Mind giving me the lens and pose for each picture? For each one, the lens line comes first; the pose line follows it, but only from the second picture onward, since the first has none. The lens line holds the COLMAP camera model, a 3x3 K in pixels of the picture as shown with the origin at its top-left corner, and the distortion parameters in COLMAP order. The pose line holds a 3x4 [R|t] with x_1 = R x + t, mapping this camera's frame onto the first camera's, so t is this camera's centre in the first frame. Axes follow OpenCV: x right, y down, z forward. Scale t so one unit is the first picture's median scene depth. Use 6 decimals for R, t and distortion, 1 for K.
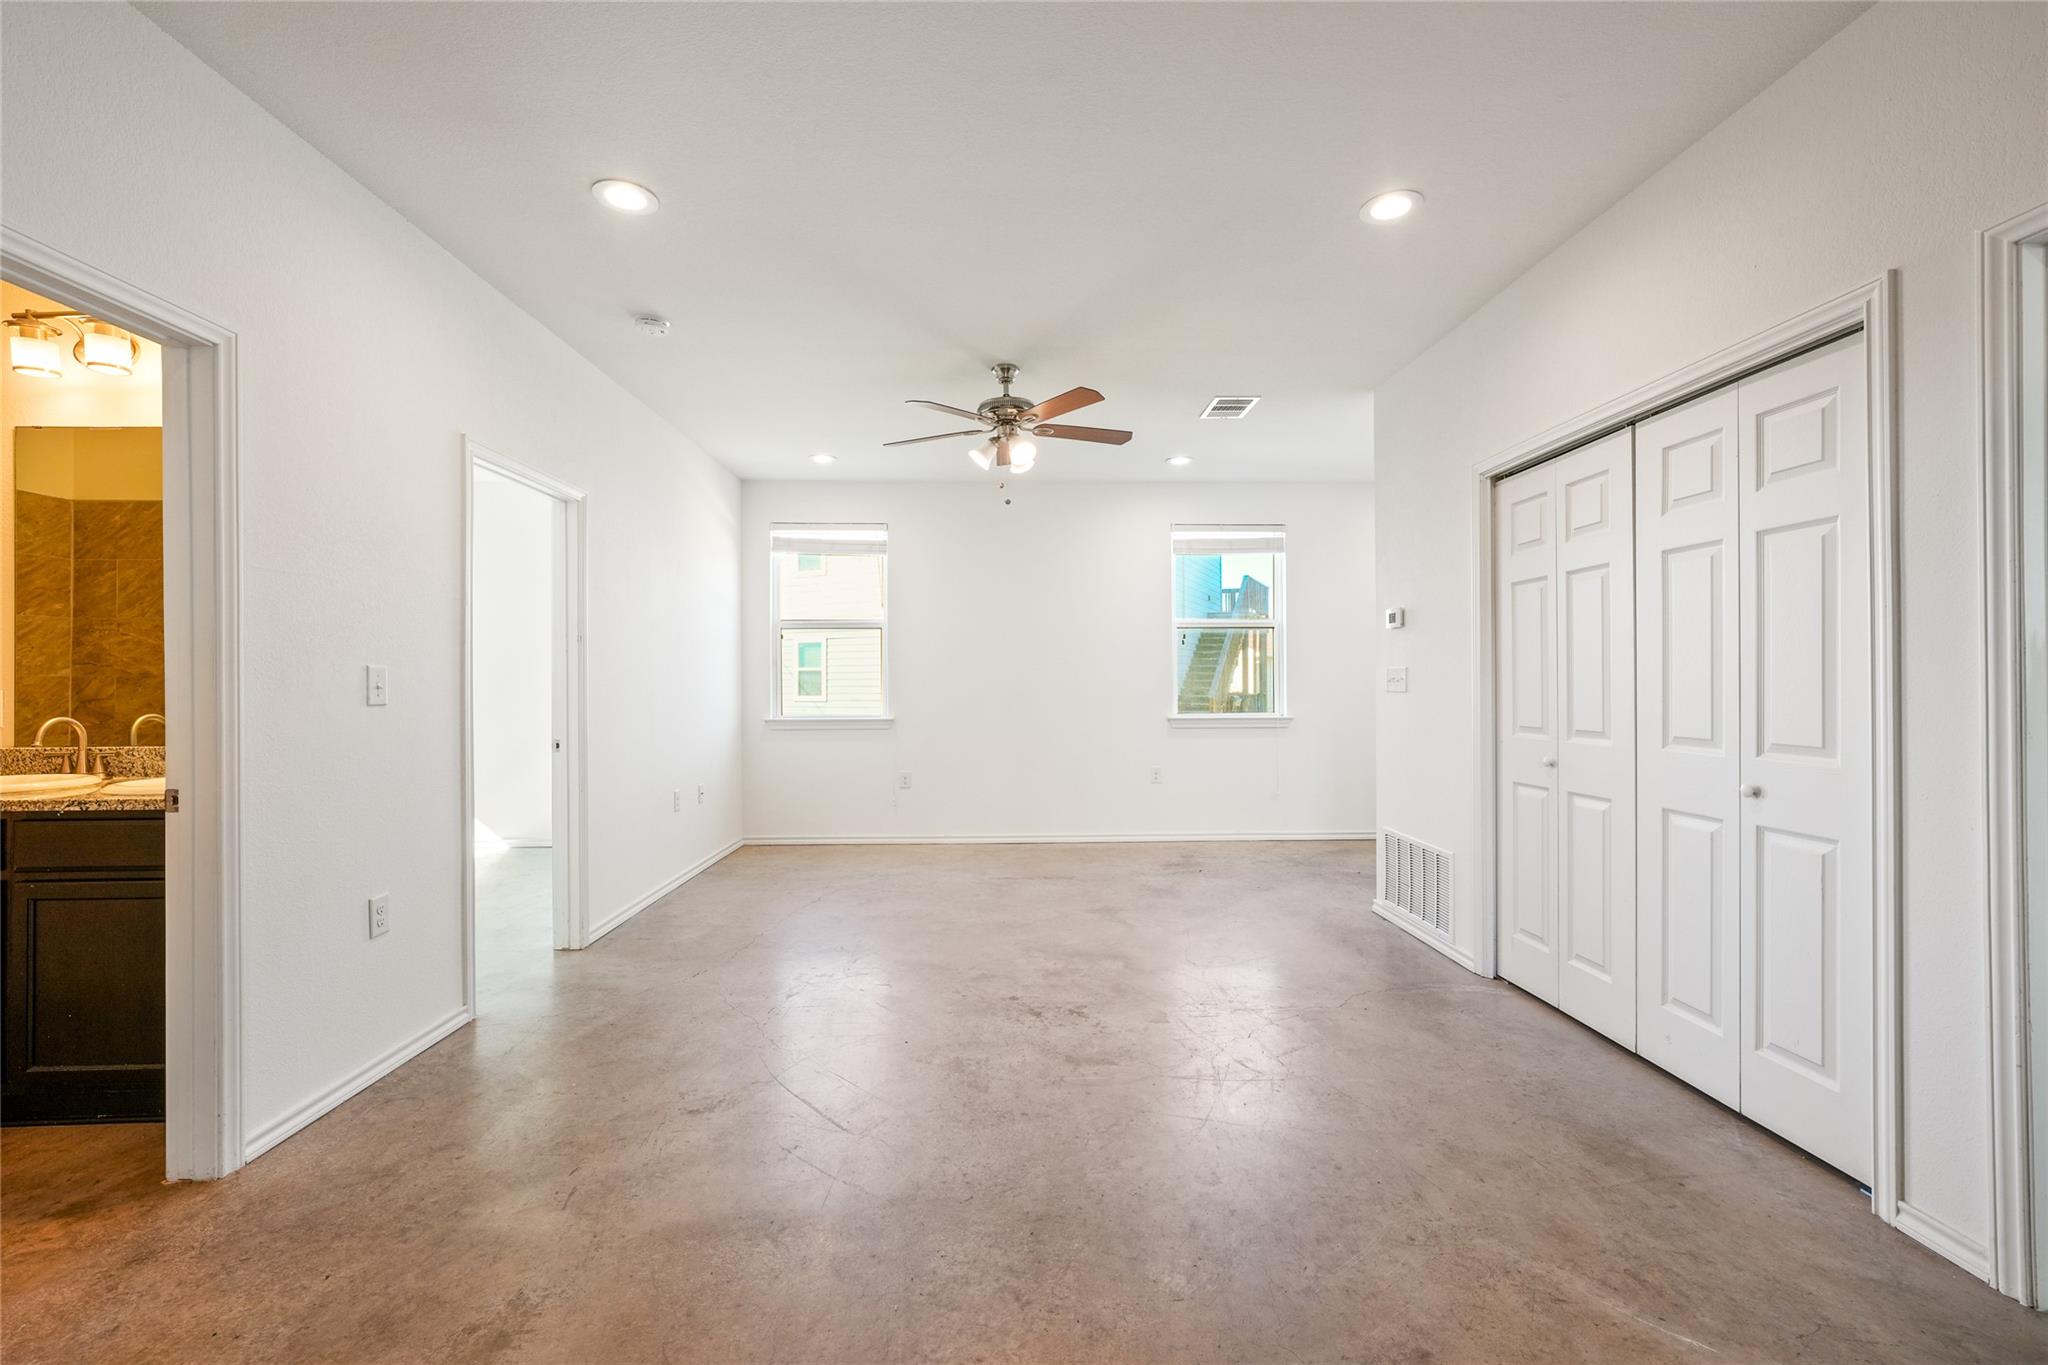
lens RADIAL K [[837.9, 0, 1024.0], [0, 837.9, 682.5], [0, 0, 1]] dist [0.001130, 0.000627]
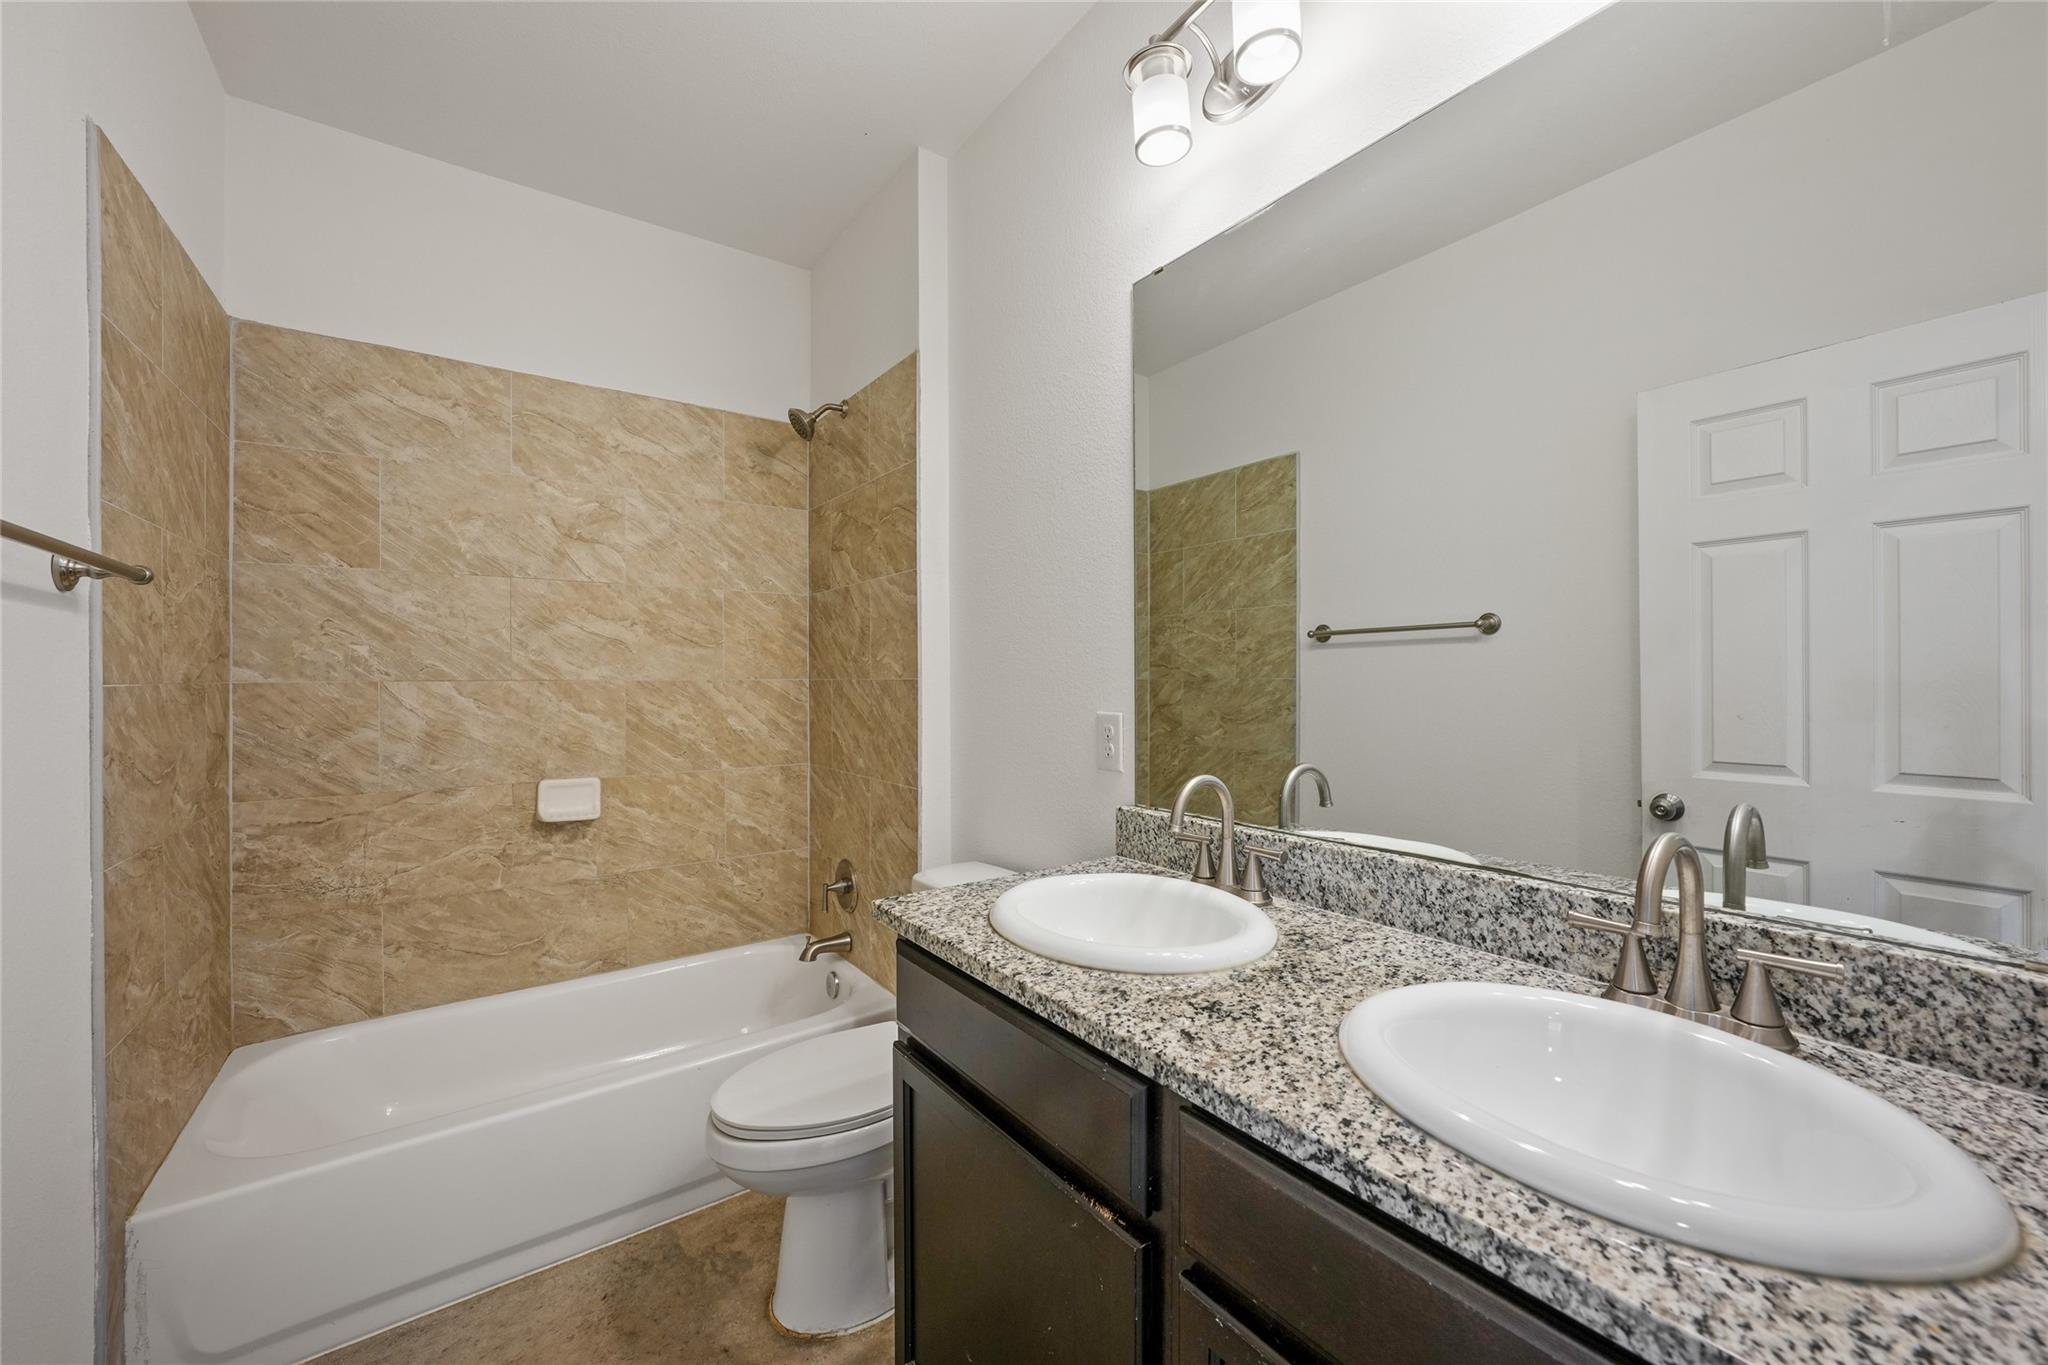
lens RADIAL K [[792.4, 0, 1025.3], [0, 792.4, 679.6], [0, 0, 1]] dist [-0.011288, 0.000217]
pose [[0.572156, 0.000420, -0.820145, -0.491136], [0.002517, 0.999994, 0.002268, -0.009762], [0.820141, -0.003362, 0.572151, 0.385096]]
